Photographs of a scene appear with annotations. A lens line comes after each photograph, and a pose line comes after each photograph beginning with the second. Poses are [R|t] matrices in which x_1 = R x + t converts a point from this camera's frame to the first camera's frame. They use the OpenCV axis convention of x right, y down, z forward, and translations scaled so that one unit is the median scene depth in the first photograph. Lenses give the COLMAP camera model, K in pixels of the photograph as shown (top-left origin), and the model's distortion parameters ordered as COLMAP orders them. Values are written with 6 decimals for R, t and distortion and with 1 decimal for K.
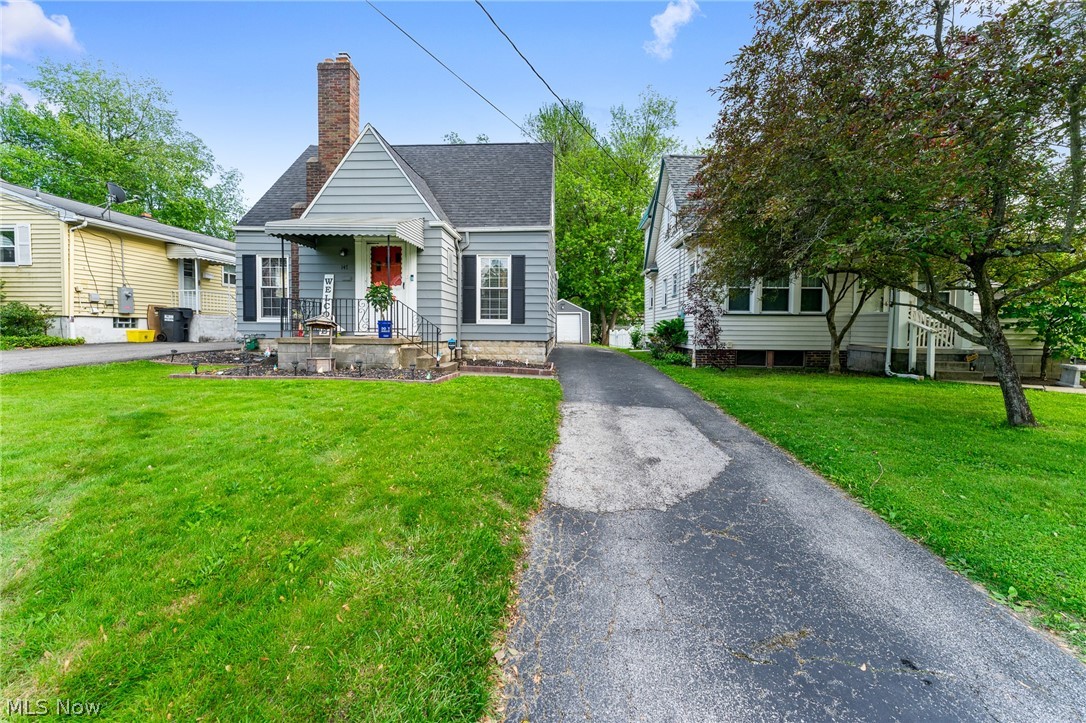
lens RADIAL K [[435.9, 0, 547.0], [0, 435.9, 350.4], [0, 0, 1]] dist [-0.012326, 0.000201]
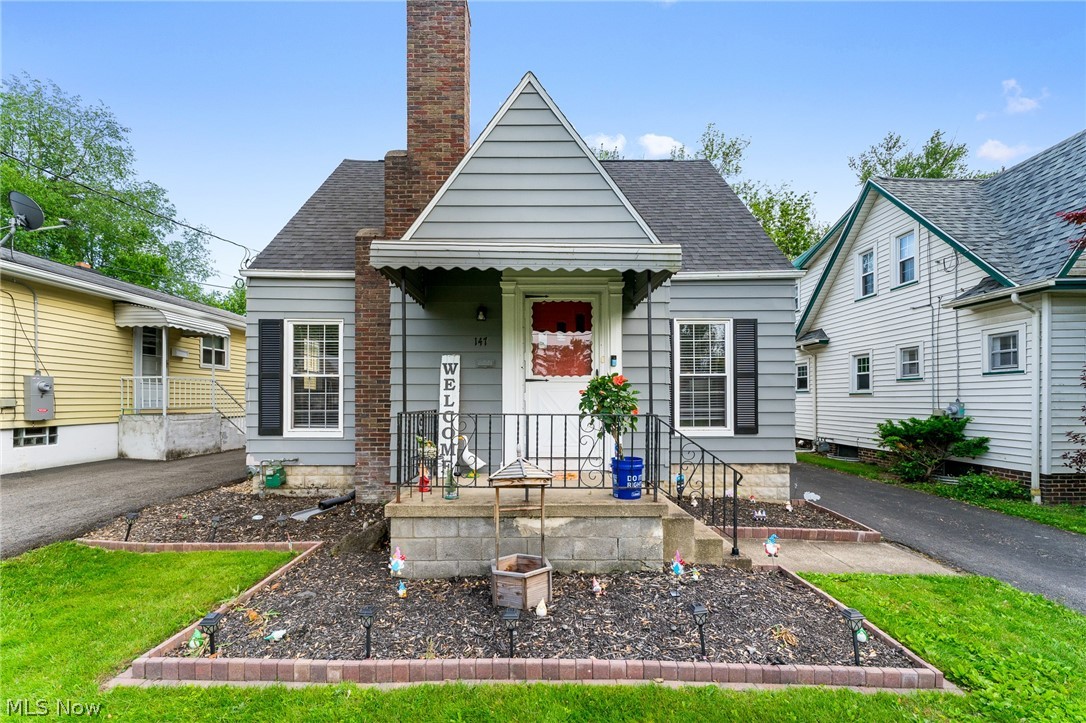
lens RADIAL K [[446.3, 0, 542.5], [0, 446.3, 398.4], [0, 0, 1]] dist [-0.000317, -0.000596]
pose [[0.998651, -0.012600, 0.050375, -0.359380], [0.015153, 0.998603, -0.050619, -0.081235], [-0.049667, 0.051314, 0.997447, 0.398925]]
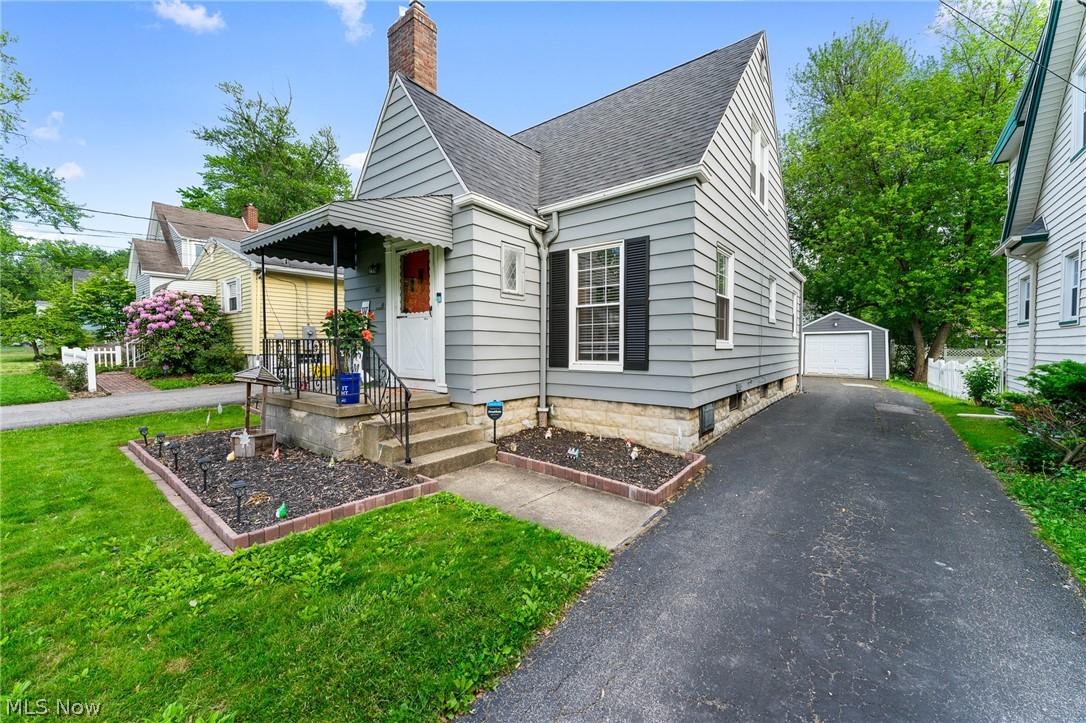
lens RADIAL K [[430.6, 0, 542.2], [0, 430.6, 360.3], [0, 0, 1]] dist [0.001102, -0.000001]
pose [[0.813670, 0.007747, -0.581275, 0.134876], [-0.019760, 0.999702, -0.014336, -0.062211], [0.580991, 0.023150, 0.813581, 0.505276]]
